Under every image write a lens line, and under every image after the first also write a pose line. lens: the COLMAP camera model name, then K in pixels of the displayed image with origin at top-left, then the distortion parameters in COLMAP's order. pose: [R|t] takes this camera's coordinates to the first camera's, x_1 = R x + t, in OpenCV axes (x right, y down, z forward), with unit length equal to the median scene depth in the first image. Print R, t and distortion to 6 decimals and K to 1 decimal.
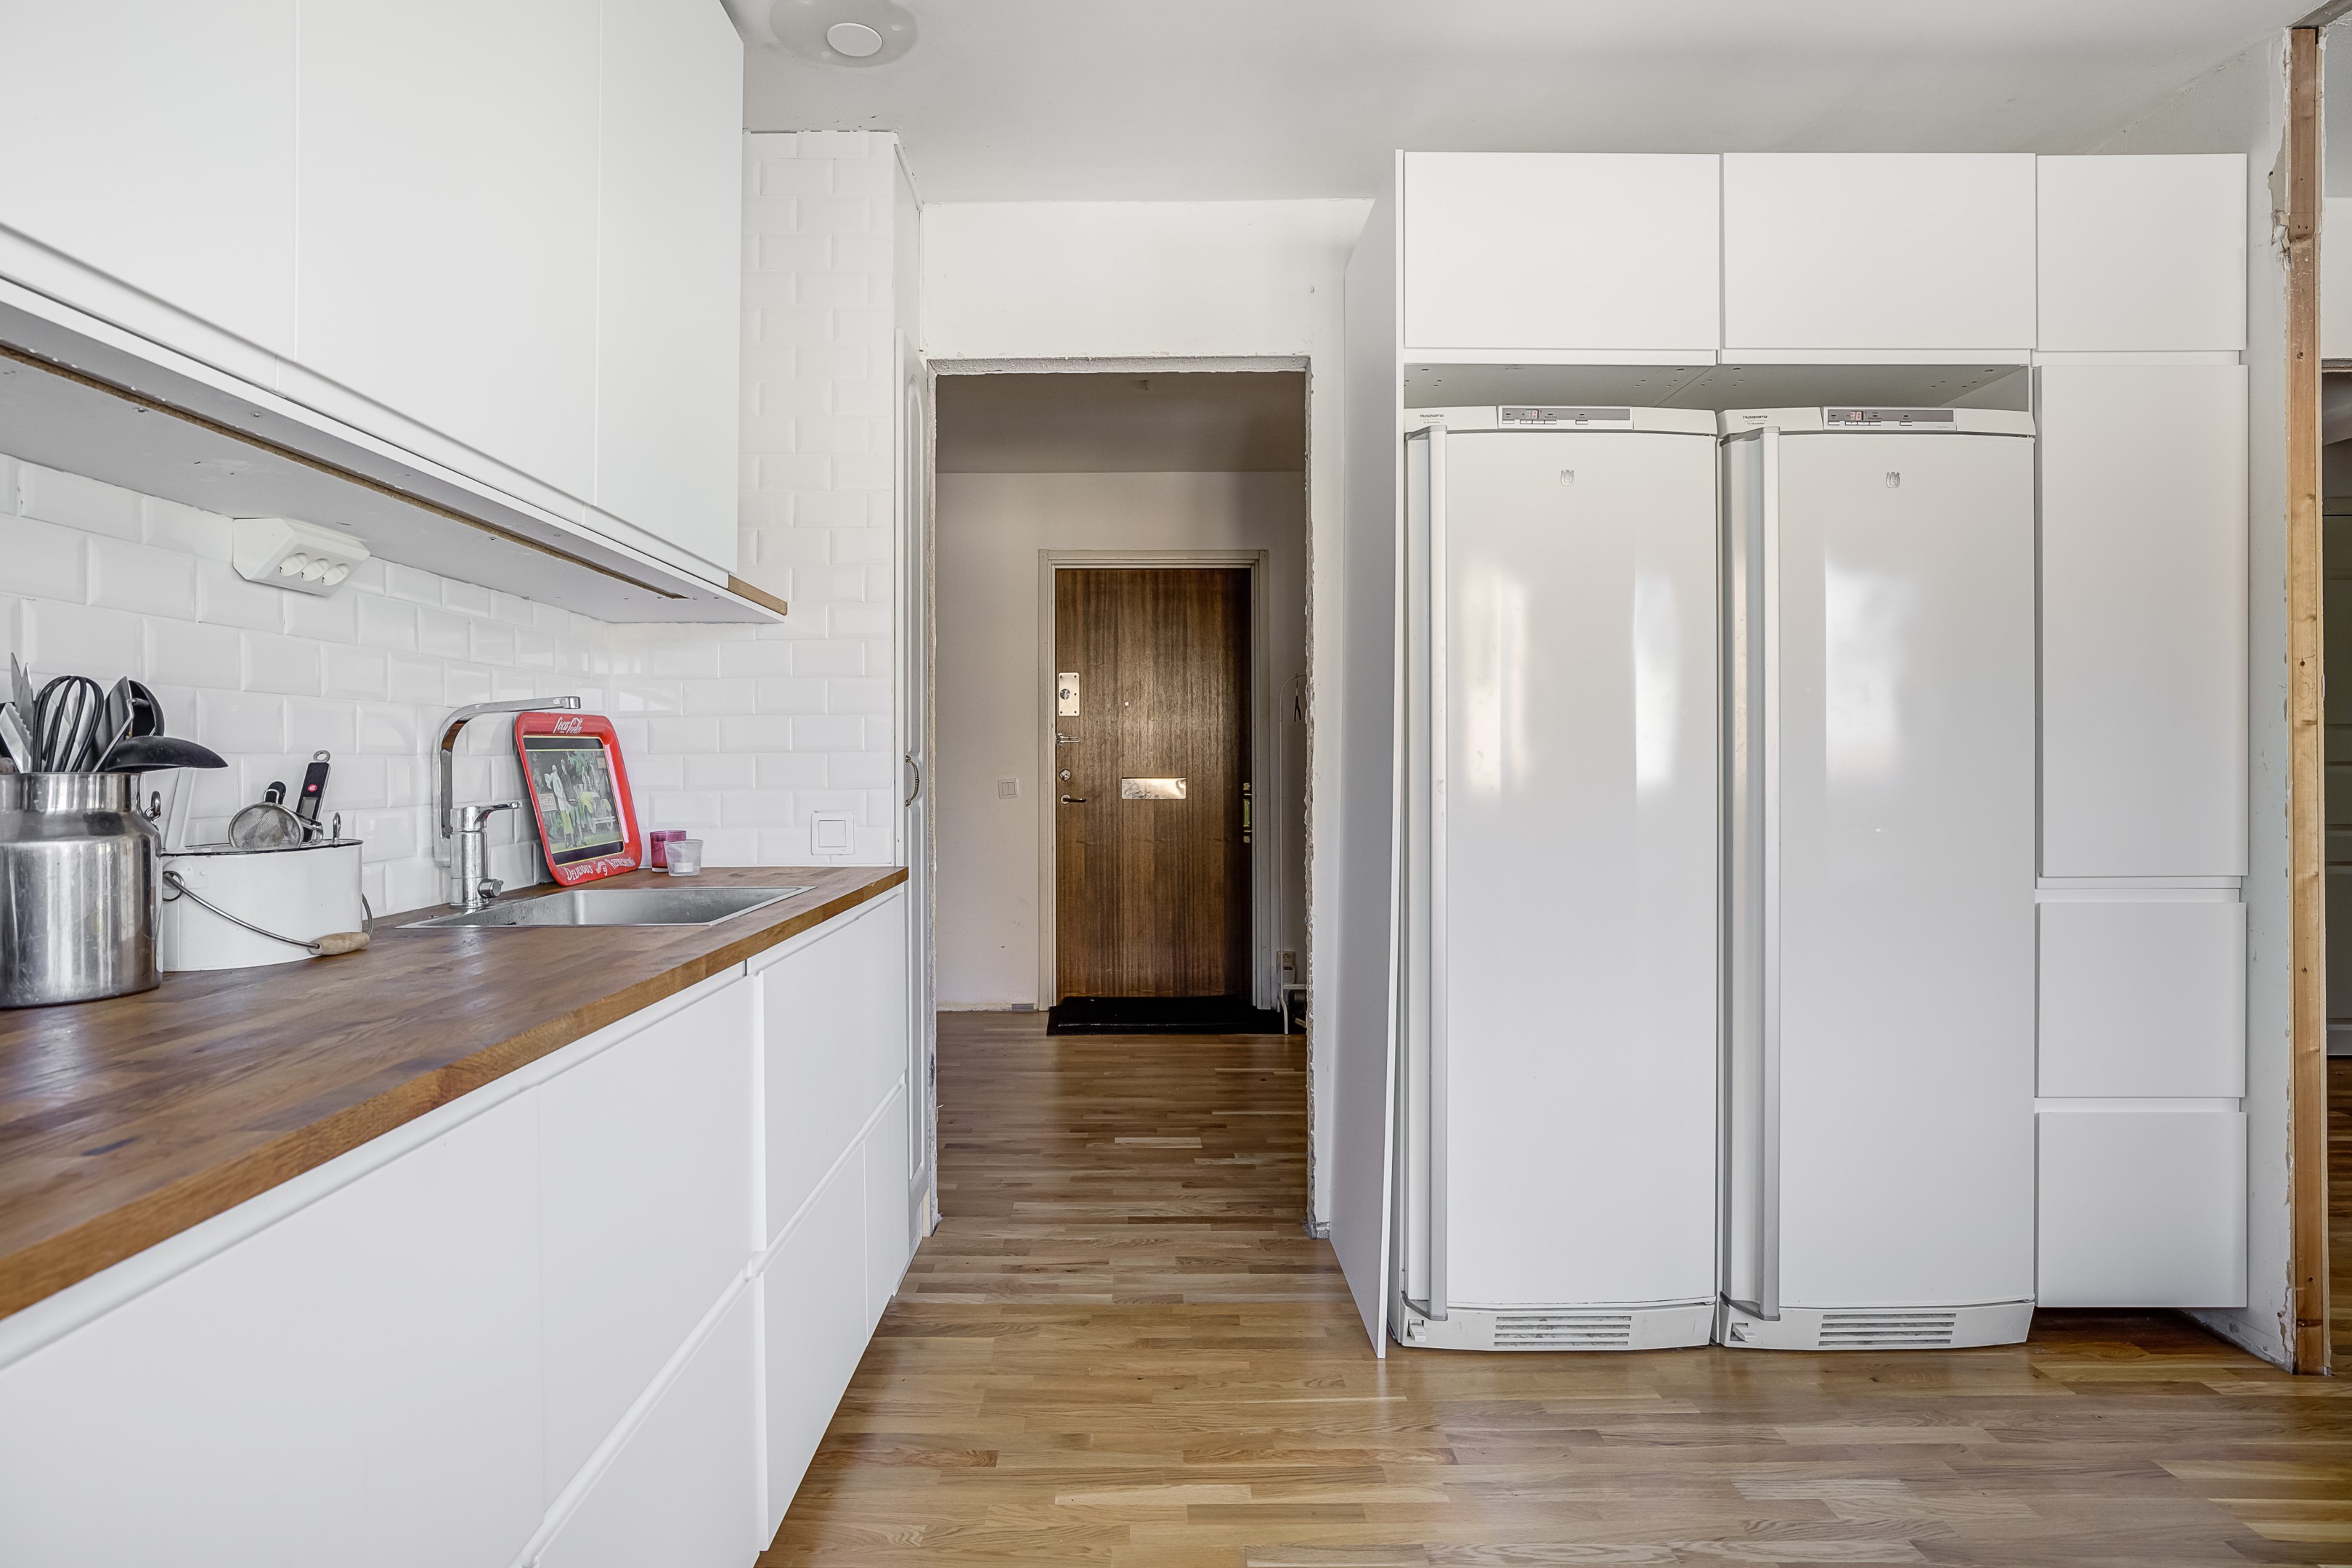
lens RADIAL K [[1290.6, 0, 1176.0], [0, 1290.6, 784.0], [0, 0, 1]] dist [0.000483, 0.000138]
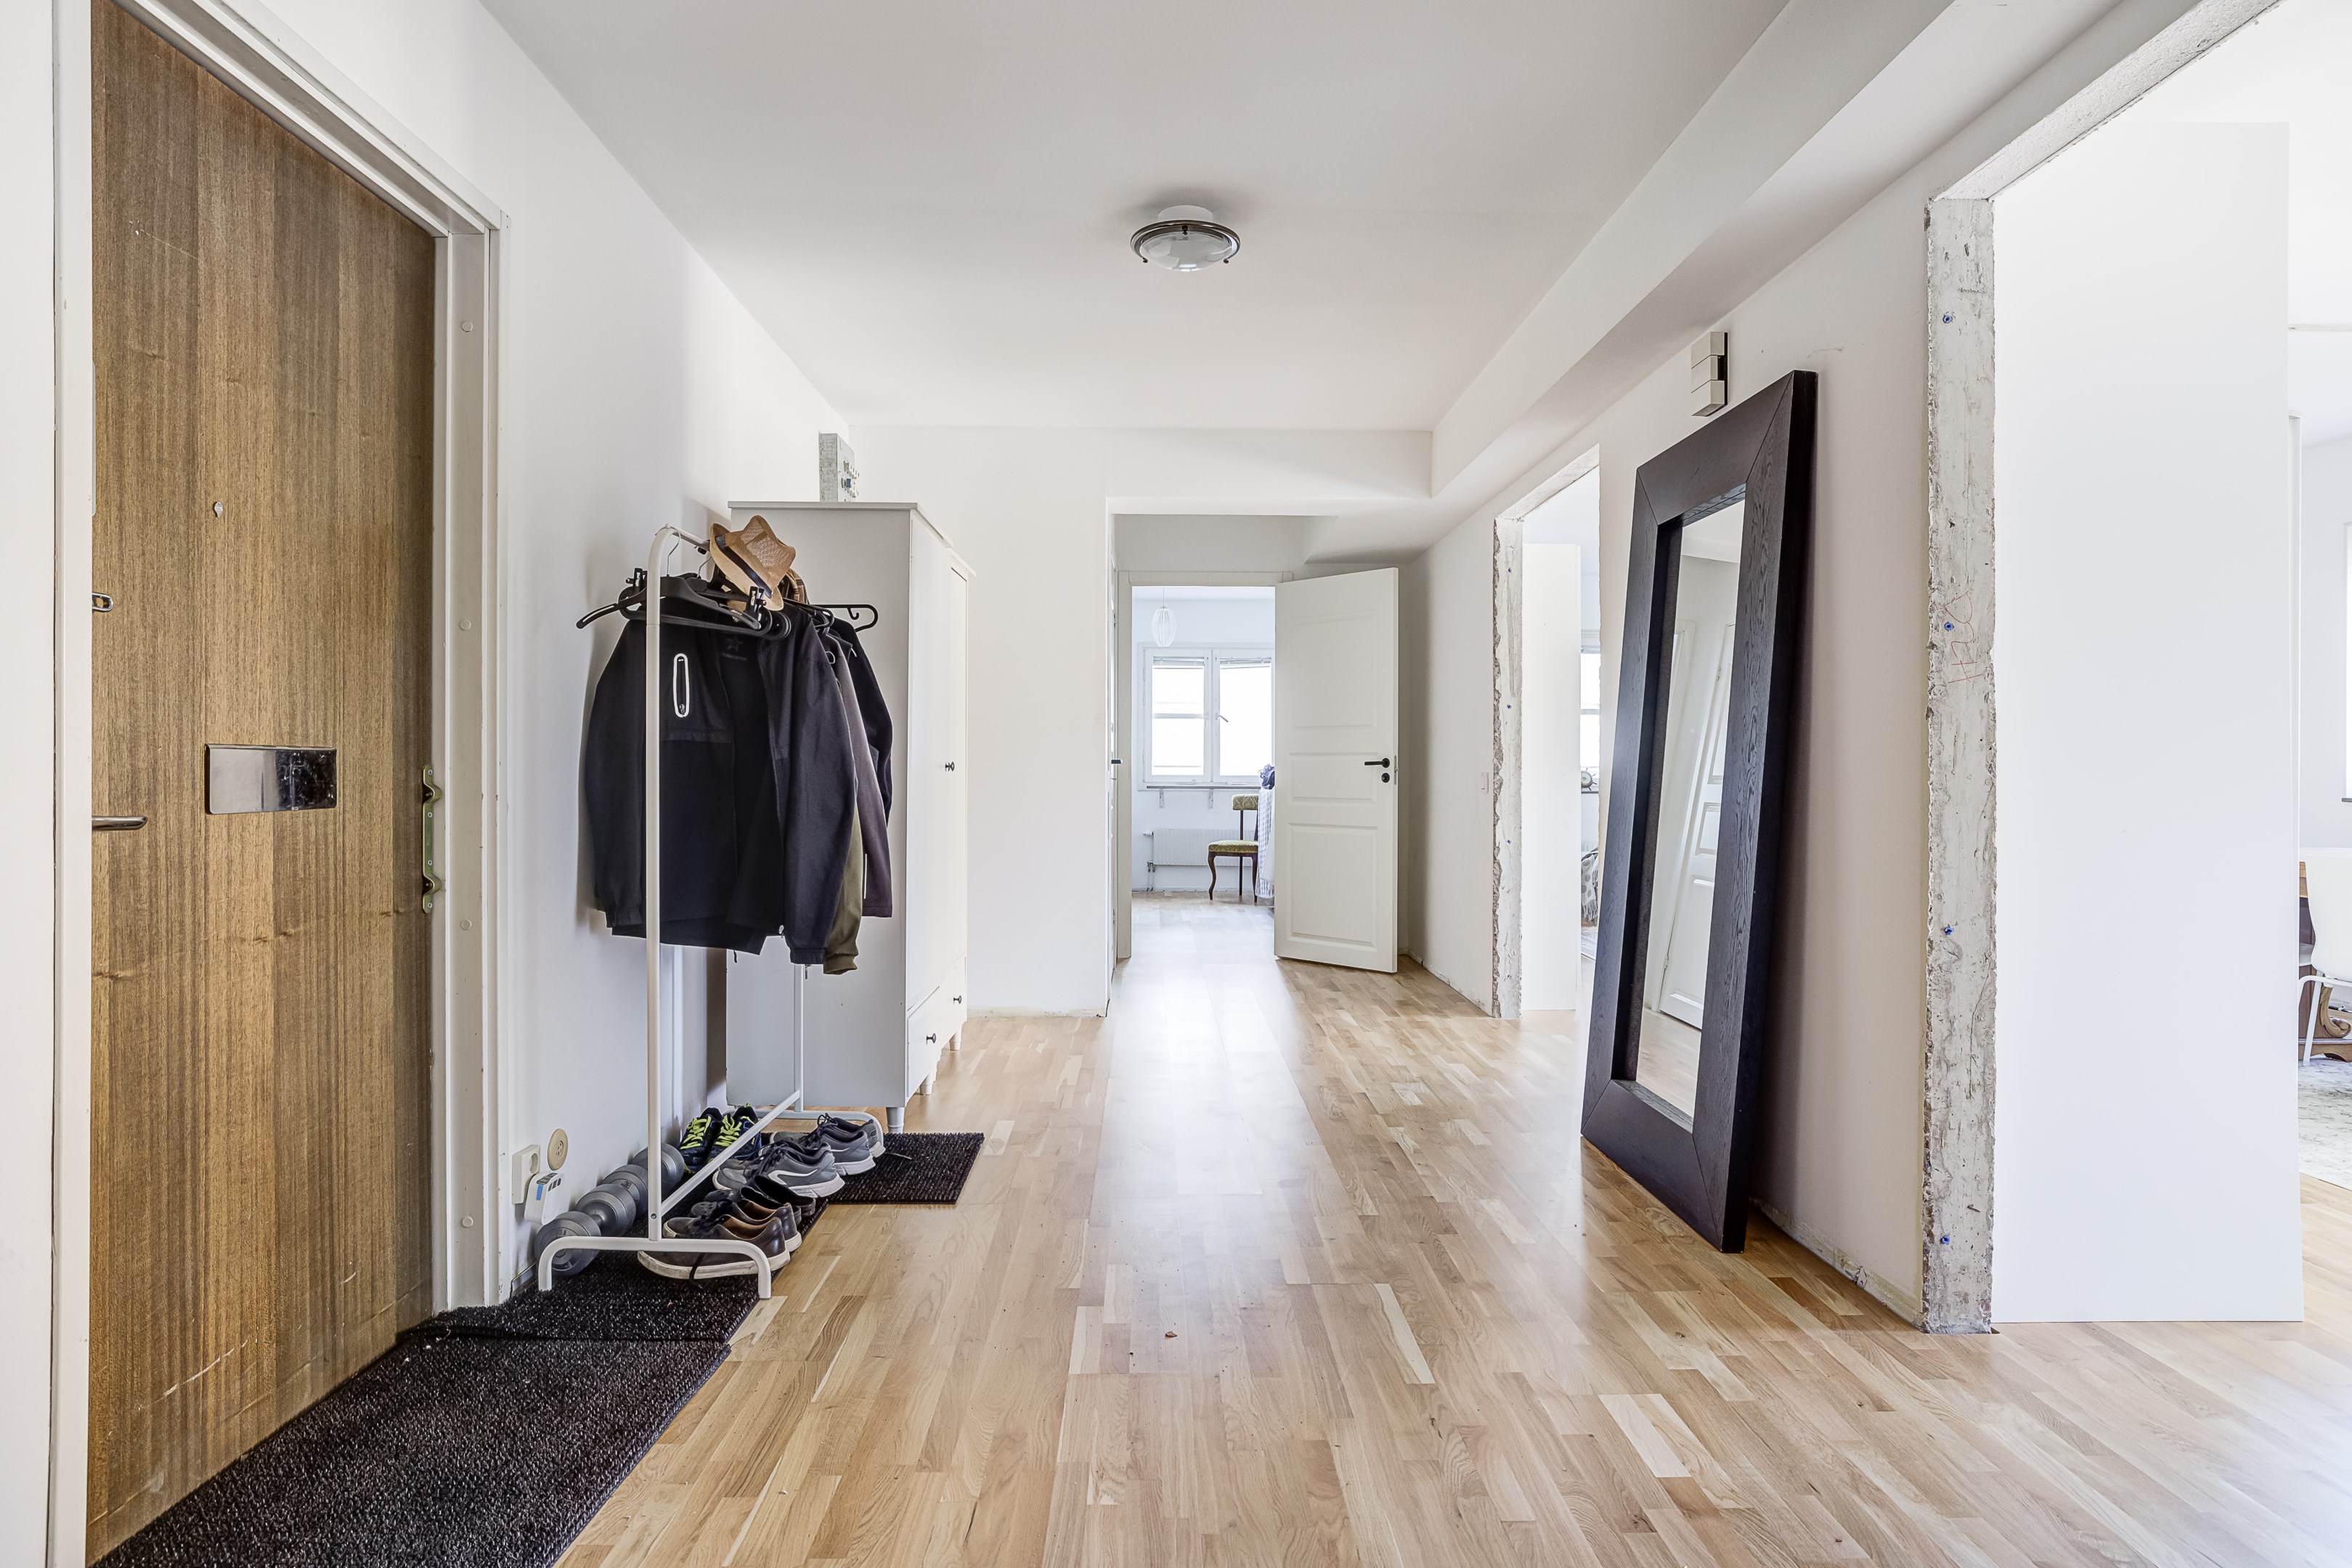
lens RADIAL K [[1334.5, 0, 1176.0], [0, 1334.5, 784.0], [0, 0, 1]] dist [0.003323, 0.000850]
pose [[-0.001727, 0.000743, 0.999998, -0.362695], [0.008949, 0.999960, -0.000728, 0.007035], [-0.999958, 0.008948, -0.001734, 0.770120]]
